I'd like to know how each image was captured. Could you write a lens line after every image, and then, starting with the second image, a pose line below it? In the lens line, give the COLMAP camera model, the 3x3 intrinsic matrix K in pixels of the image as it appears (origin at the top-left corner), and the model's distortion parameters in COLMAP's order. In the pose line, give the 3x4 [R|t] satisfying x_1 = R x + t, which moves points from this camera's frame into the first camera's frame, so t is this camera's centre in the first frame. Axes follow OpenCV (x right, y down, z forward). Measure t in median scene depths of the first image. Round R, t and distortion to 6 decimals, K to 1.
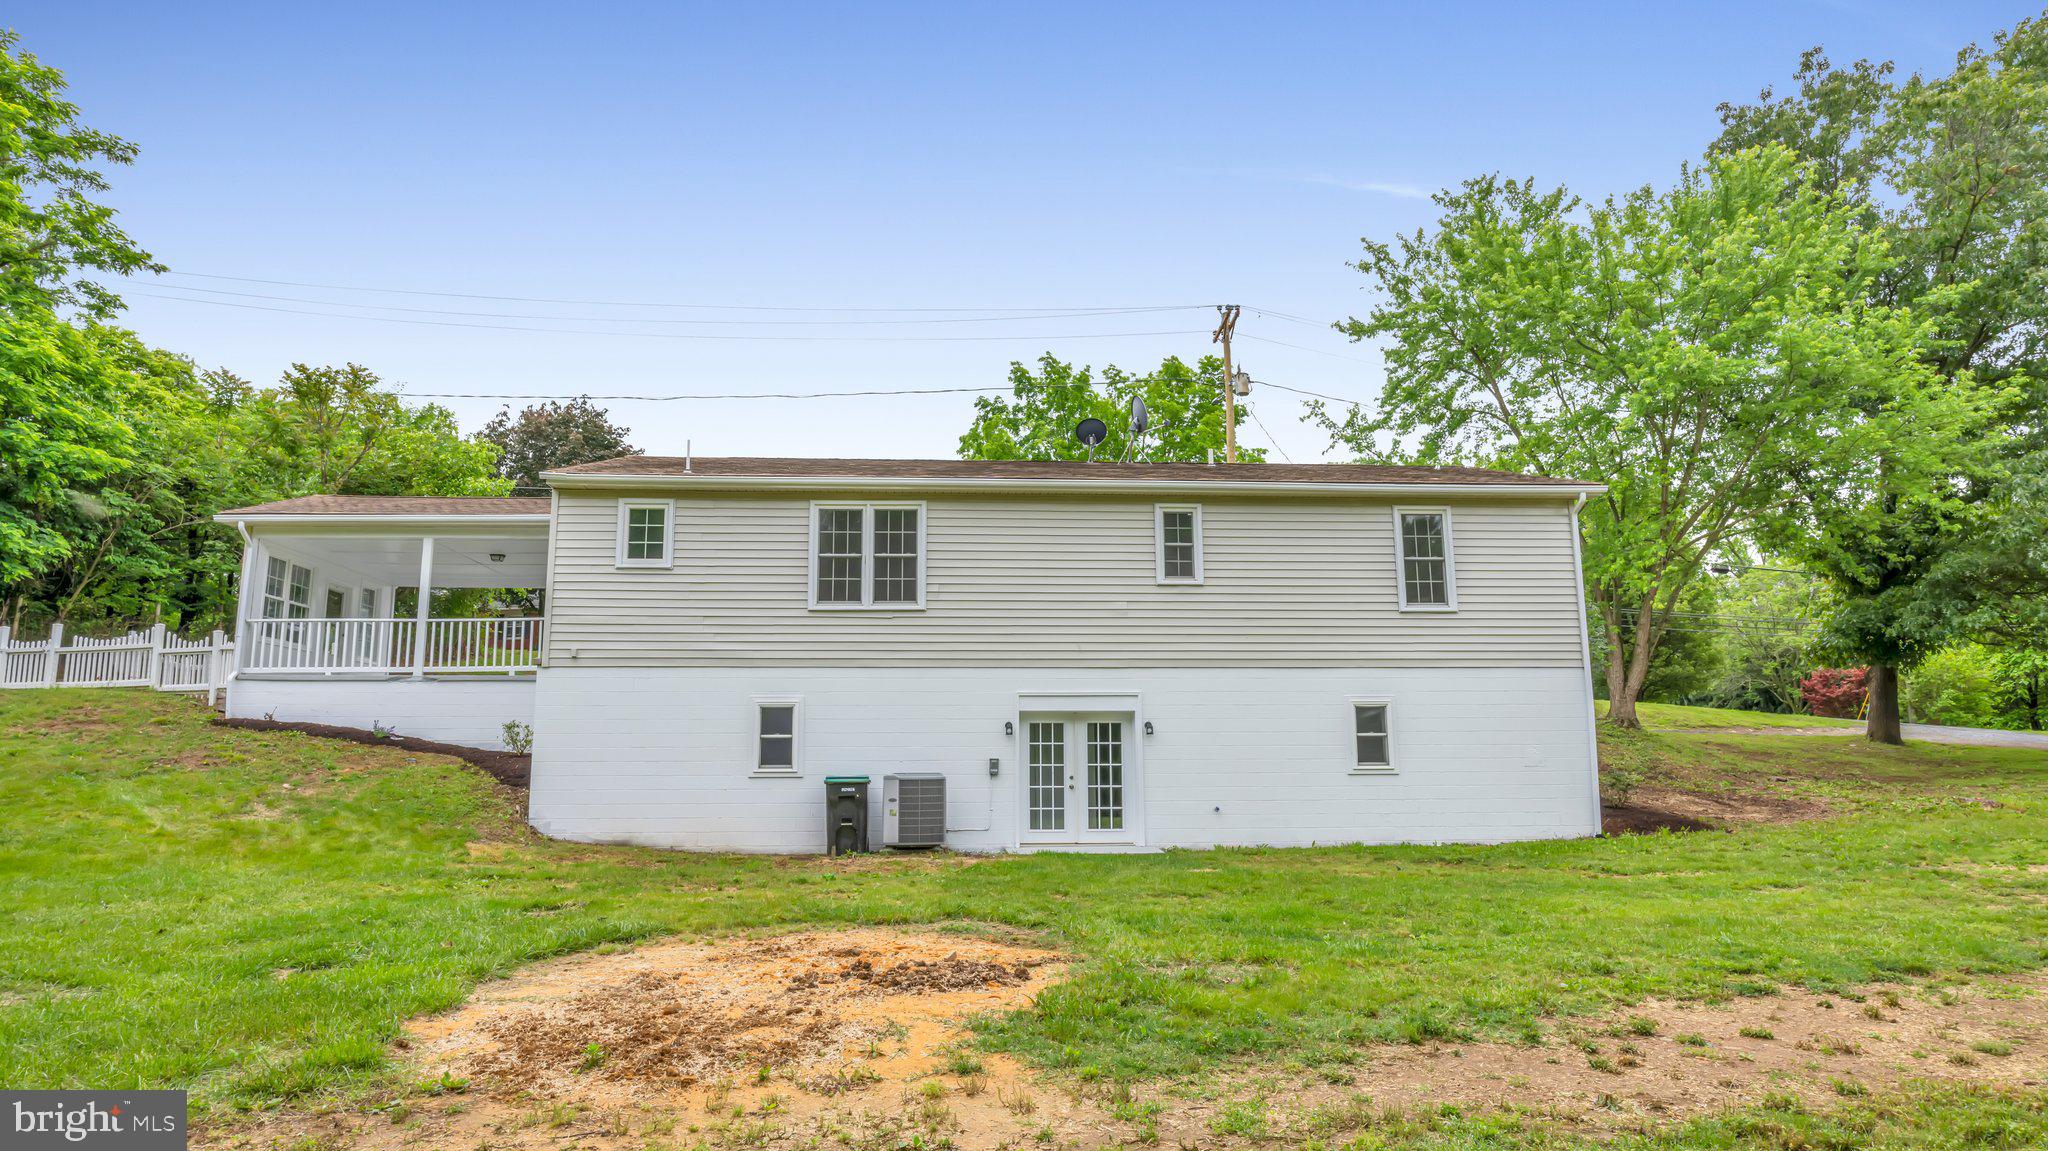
lens RADIAL K [[1119.3, 0, 1024.0], [0, 1119.3, 575.5], [0, 0, 1]] dist [0.002358, 0.000271]
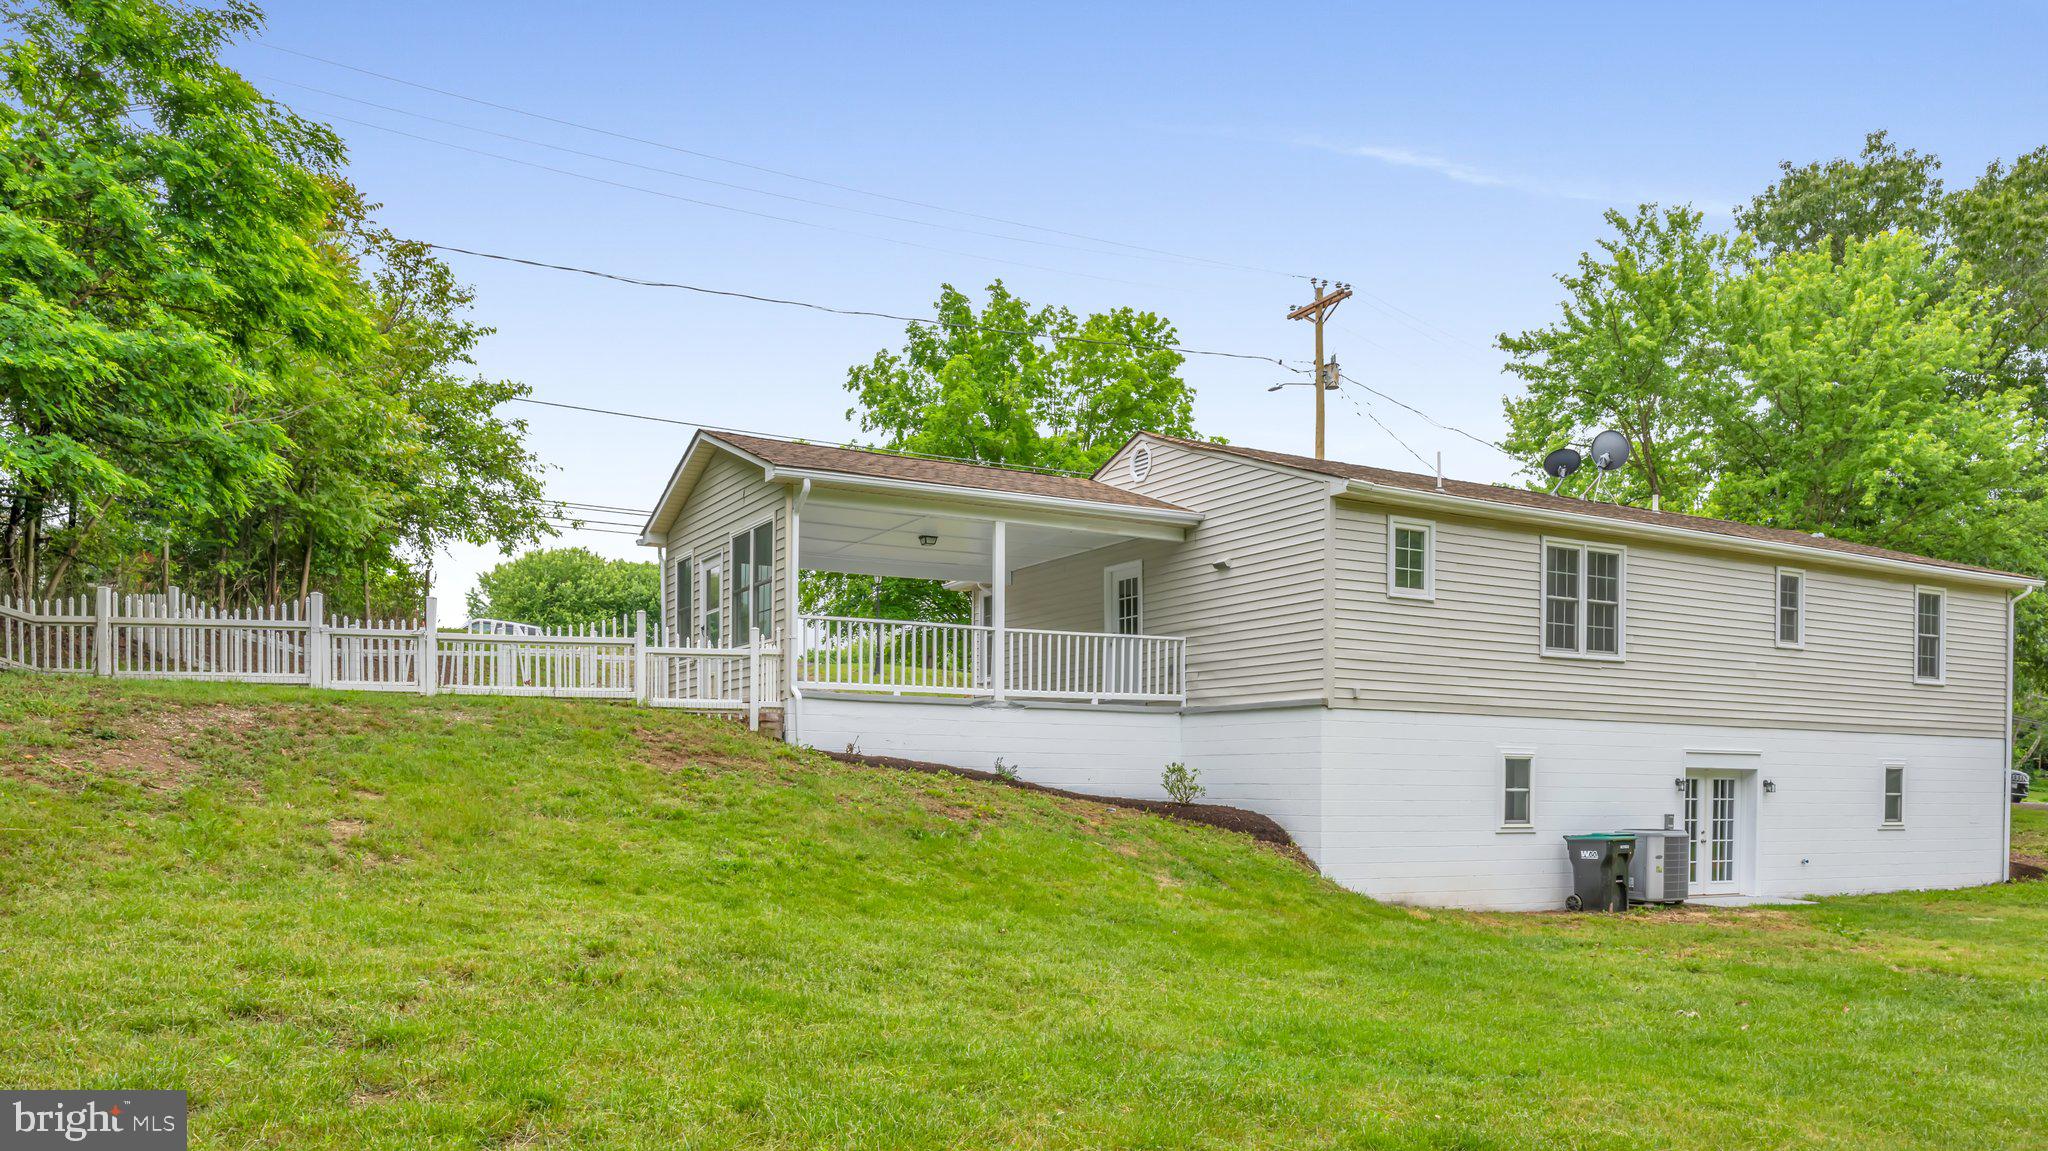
lens RADIAL K [[1430.4, 0, 1024.2], [0, 1430.4, 758.1], [0, 0, 1]] dist [-0.005038, -0.003632]
pose [[0.906927, 0.022681, 0.420676, -1.058658], [-0.086363, 0.987352, 0.132955, -0.006090], [-0.412340, -0.156911, 0.897416, 0.096163]]
